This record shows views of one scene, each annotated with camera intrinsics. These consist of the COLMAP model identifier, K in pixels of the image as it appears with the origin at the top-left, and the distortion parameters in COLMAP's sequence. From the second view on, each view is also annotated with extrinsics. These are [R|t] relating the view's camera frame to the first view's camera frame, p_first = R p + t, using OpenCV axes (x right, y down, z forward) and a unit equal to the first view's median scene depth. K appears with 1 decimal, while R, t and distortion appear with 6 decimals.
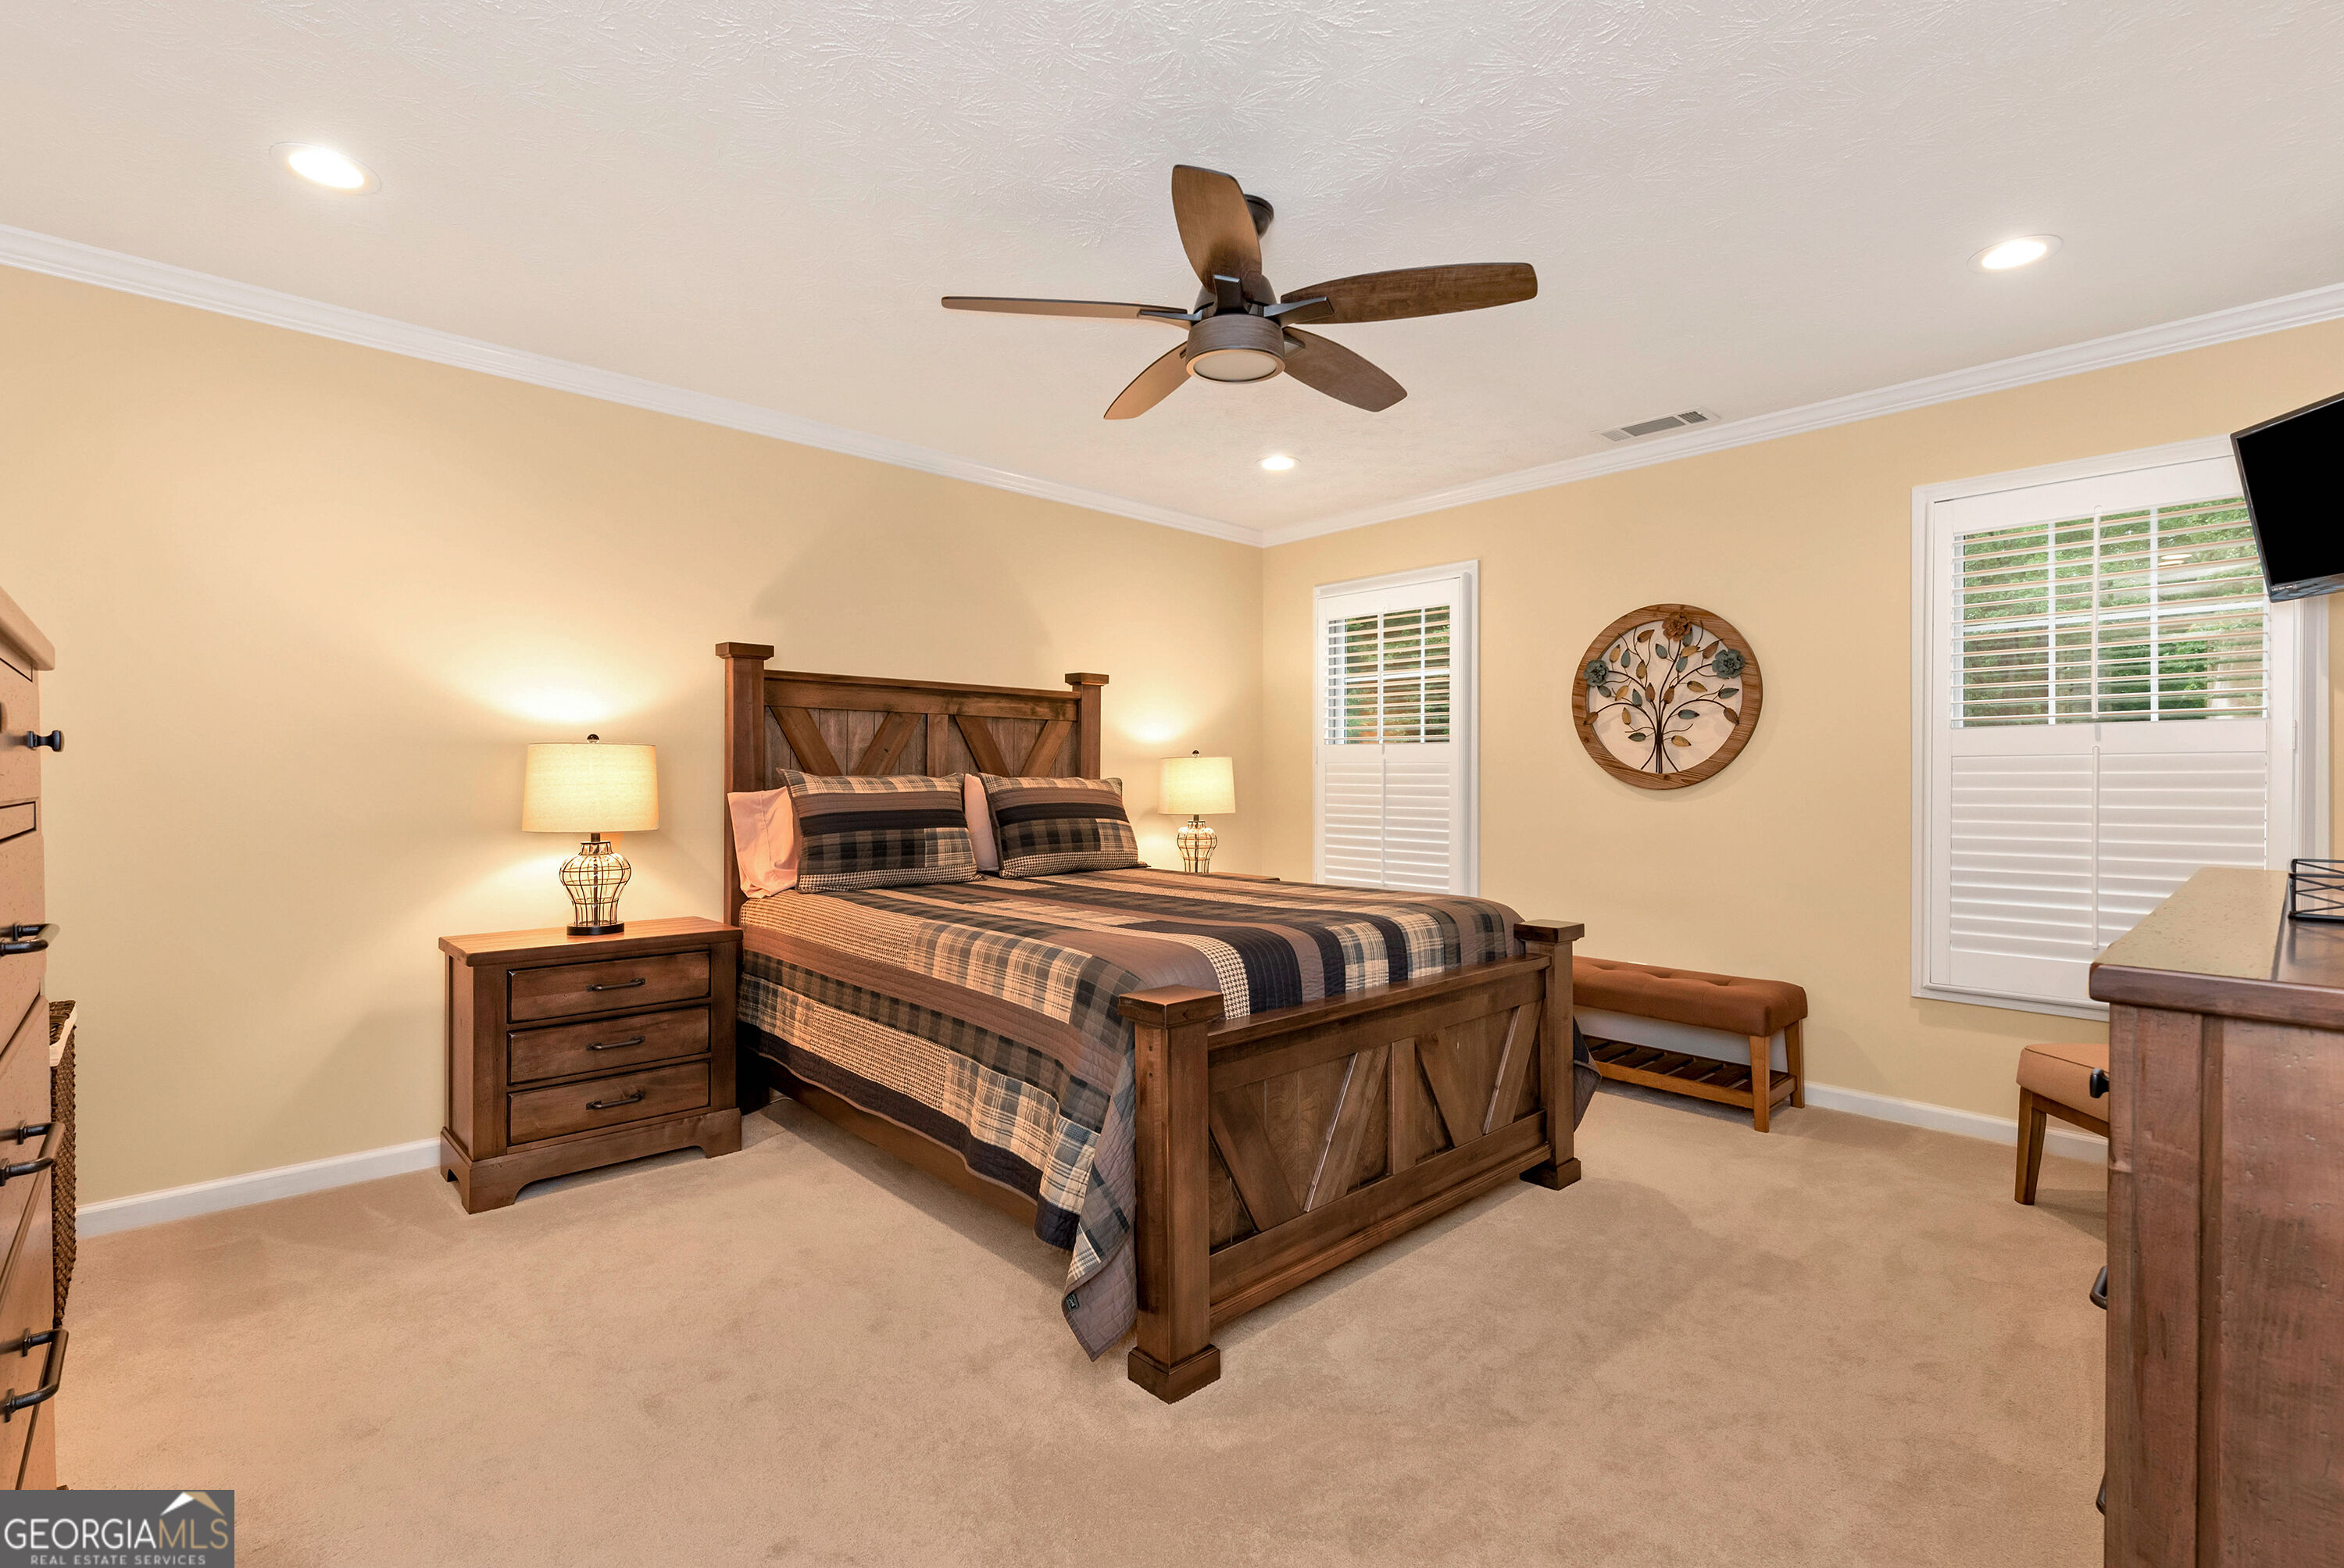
lens RADIAL K [[1035.3, 0, 1184.6], [0, 1035.3, 778.4], [0, 0, 1]] dist [0.000549, 0.000074]
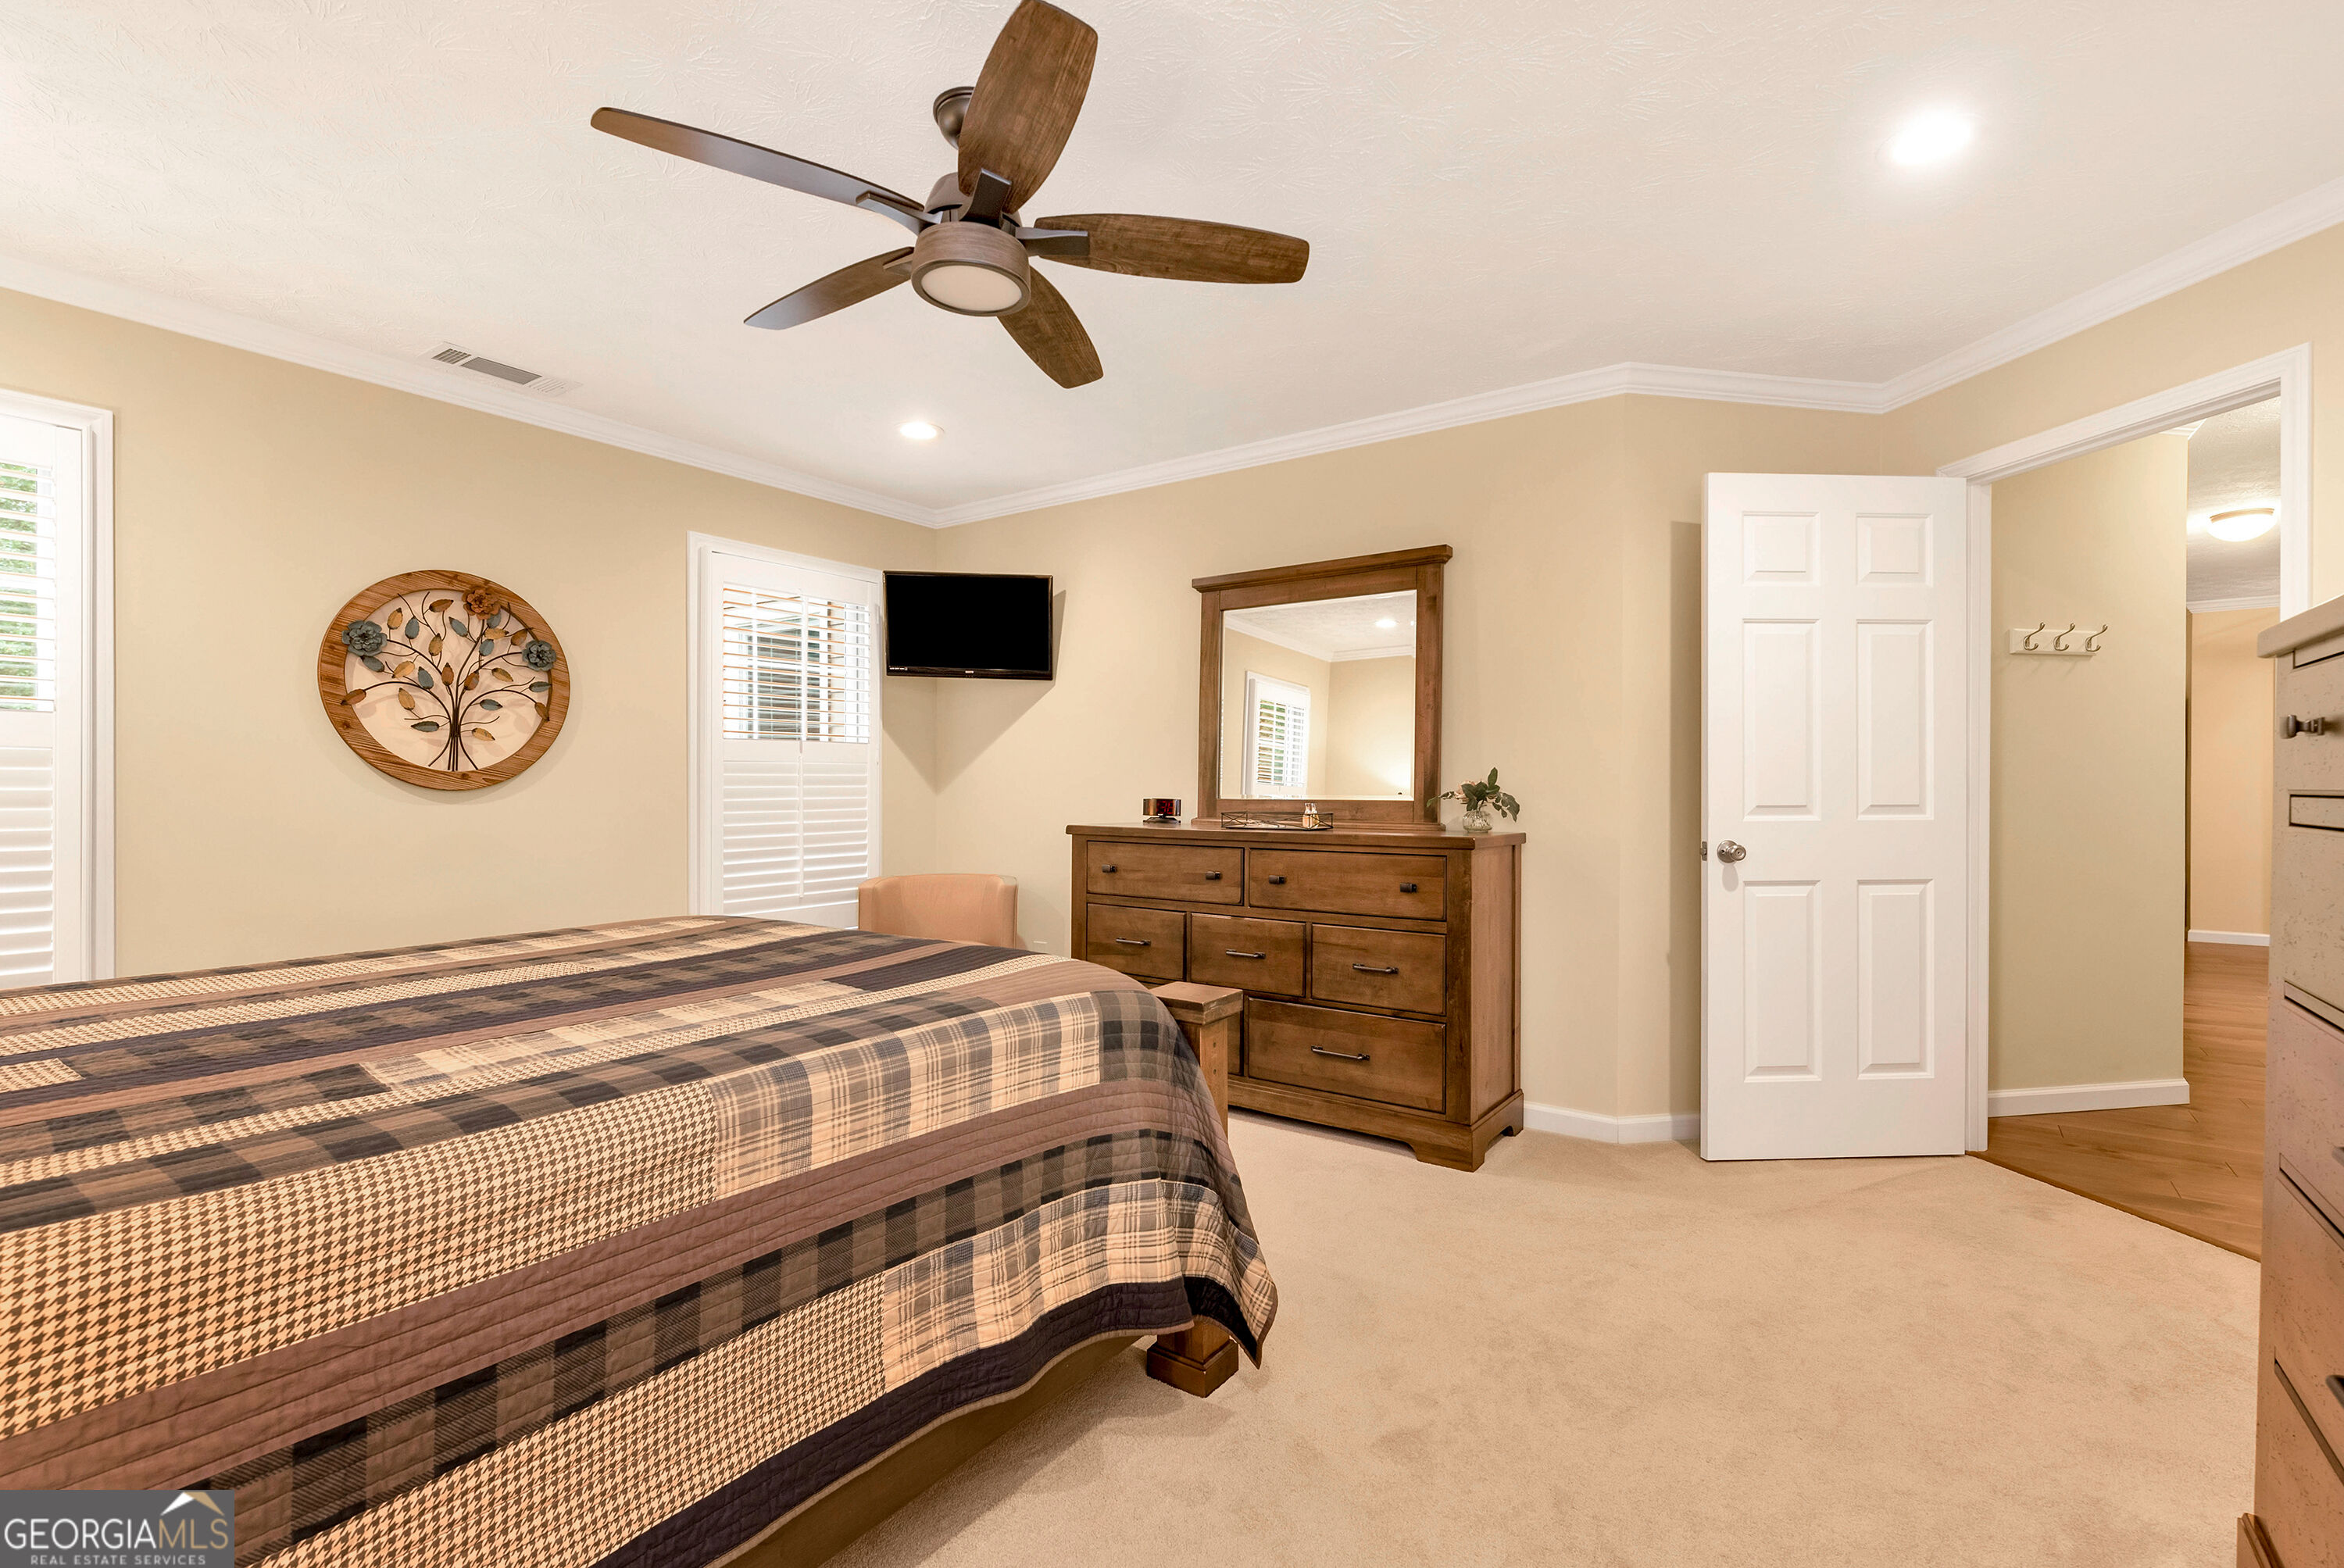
lens RADIAL K [[1082.7, 0, 1128.9], [0, 1082.7, 780.8], [0, 0, 1]] dist [-0.000244, -0.000022]
pose [[-0.171769, 0.002413, 0.985134, -0.524058], [-0.001603, 0.999995, -0.002729, 0.004493], [-0.985136, -0.002048, -0.171764, 0.630789]]
